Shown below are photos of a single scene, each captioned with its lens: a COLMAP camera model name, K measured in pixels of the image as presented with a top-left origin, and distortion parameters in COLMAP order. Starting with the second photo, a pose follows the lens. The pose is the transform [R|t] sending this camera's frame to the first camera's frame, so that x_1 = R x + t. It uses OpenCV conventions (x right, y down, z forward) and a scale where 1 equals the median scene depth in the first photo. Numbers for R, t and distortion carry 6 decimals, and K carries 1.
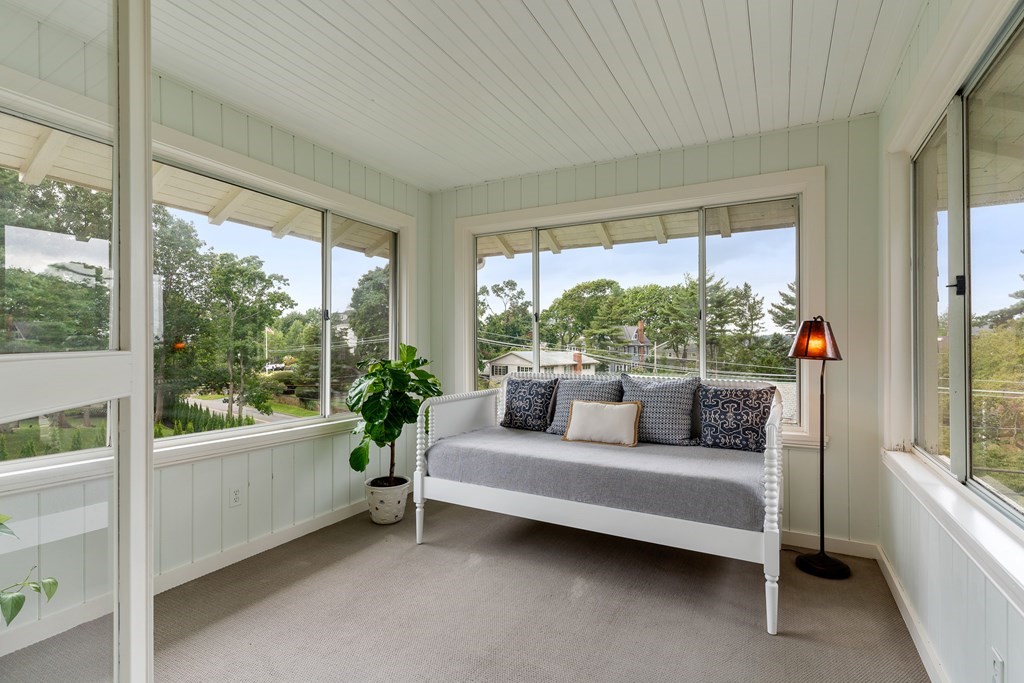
lens RADIAL K [[497.7, 0, 515.7], [0, 497.7, 341.3], [0, 0, 1]] dist [-0.004410, 0.000030]
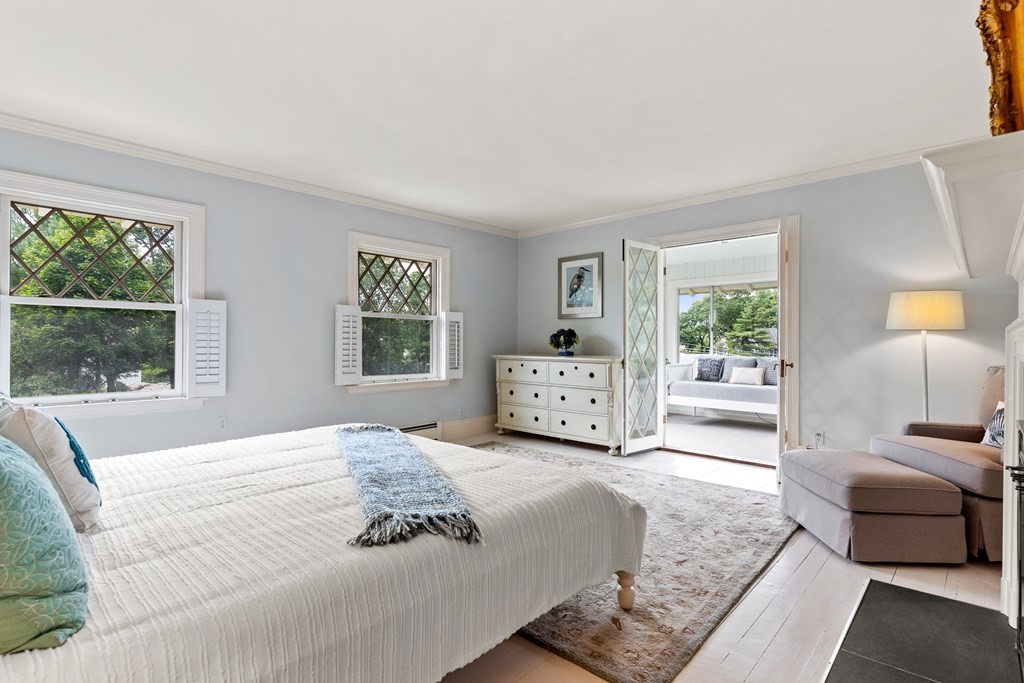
lens RADIAL K [[497.7, 0, 510.5], [0, 497.7, 343.8], [0, 0, 1]] dist [-0.004410, 0.000030]
pose [[0.963763, 0.006055, -0.266692, -0.048054], [-0.005879, 0.999982, 0.001459, 0.003298], [0.266696, 0.000161, 0.963781, -0.271318]]
